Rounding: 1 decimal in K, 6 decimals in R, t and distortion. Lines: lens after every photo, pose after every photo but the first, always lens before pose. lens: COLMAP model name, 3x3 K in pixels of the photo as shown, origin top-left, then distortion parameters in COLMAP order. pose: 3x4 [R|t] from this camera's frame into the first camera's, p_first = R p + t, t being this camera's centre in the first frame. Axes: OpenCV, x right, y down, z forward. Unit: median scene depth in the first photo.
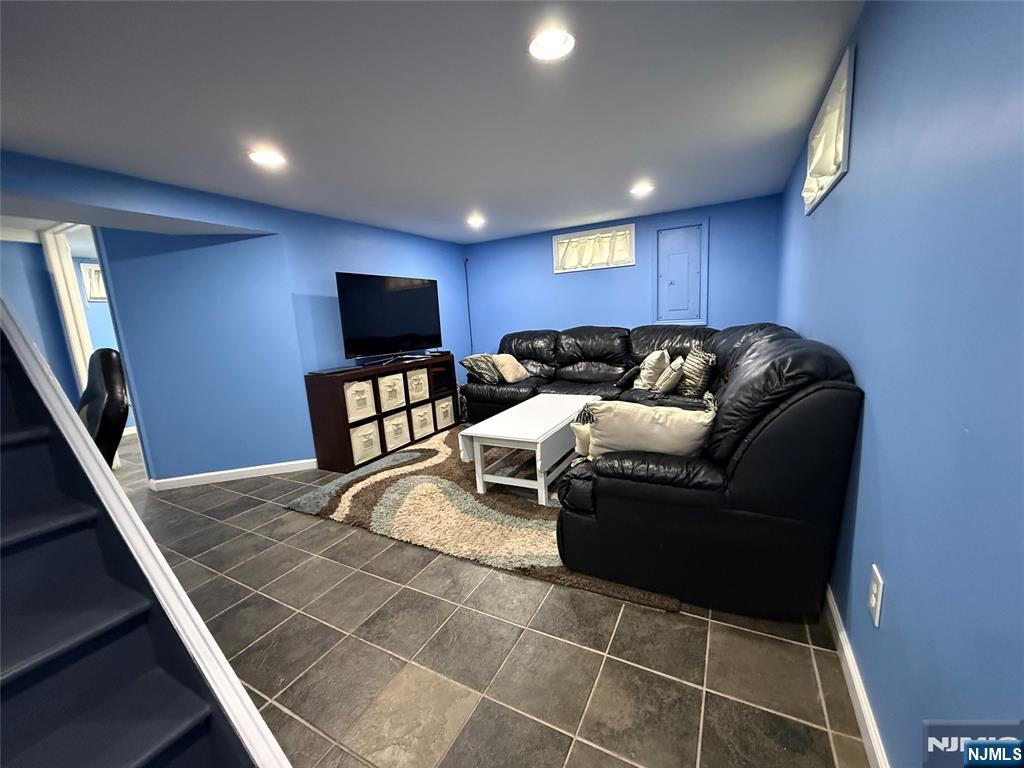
lens RADIAL K [[409.1, 0, 510.4], [0, 409.1, 383.8], [0, 0, 1]] dist [0.008273, -0.000483]
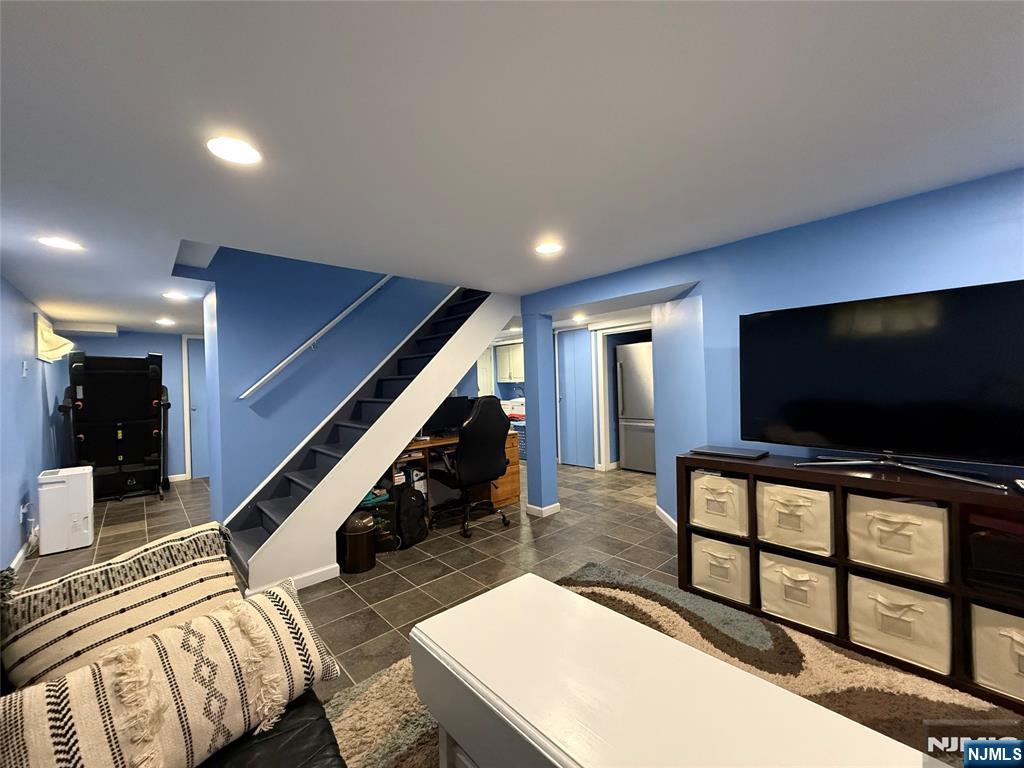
lens RADIAL K [[409.1, 0, 508.4], [0, 409.1, 385.2], [0, 0, 1]] dist [0.008273, -0.000483]
pose [[-0.325715, 0.072495, -0.942685, 0.342227], [-0.107800, 0.987706, 0.113204, -0.176112], [0.939302, 0.138494, -0.313896, 0.795155]]
